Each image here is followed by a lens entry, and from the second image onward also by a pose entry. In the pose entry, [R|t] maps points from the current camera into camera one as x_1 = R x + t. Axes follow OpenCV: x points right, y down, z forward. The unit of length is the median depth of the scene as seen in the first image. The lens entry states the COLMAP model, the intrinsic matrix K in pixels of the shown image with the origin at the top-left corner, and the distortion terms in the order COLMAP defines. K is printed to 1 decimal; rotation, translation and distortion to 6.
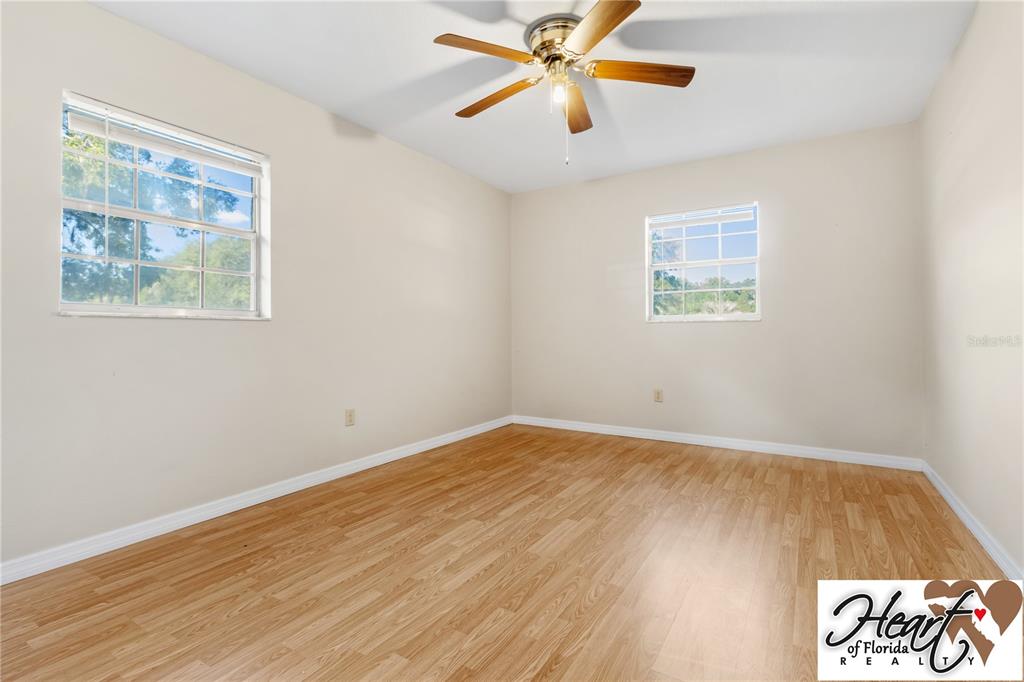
lens RADIAL K [[483.1, 0, 517.0], [0, 483.1, 325.4], [0, 0, 1]] dist [0.000393, -0.000154]
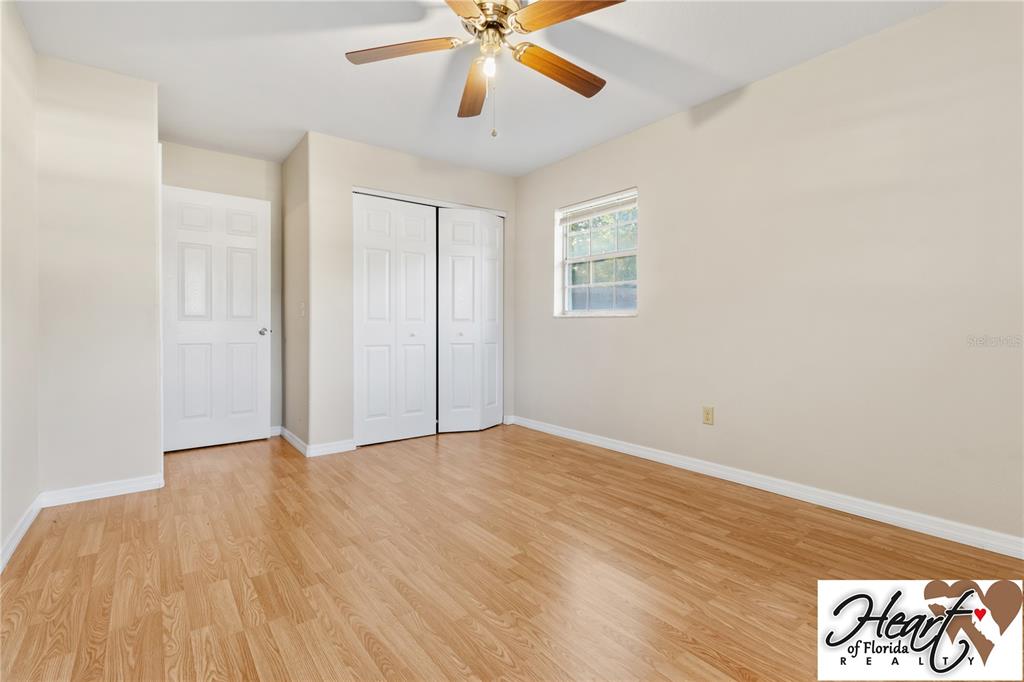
lens RADIAL K [[475.0, 0, 528.3], [0, 475.0, 336.4], [0, 0, 1]] dist [0.002763, 0.000259]
pose [[-0.342318, 0.026832, -0.939201, 0.792987], [0.014579, 0.999623, 0.023245, 0.003741], [0.939471, -0.005736, -0.342580, 1.182907]]
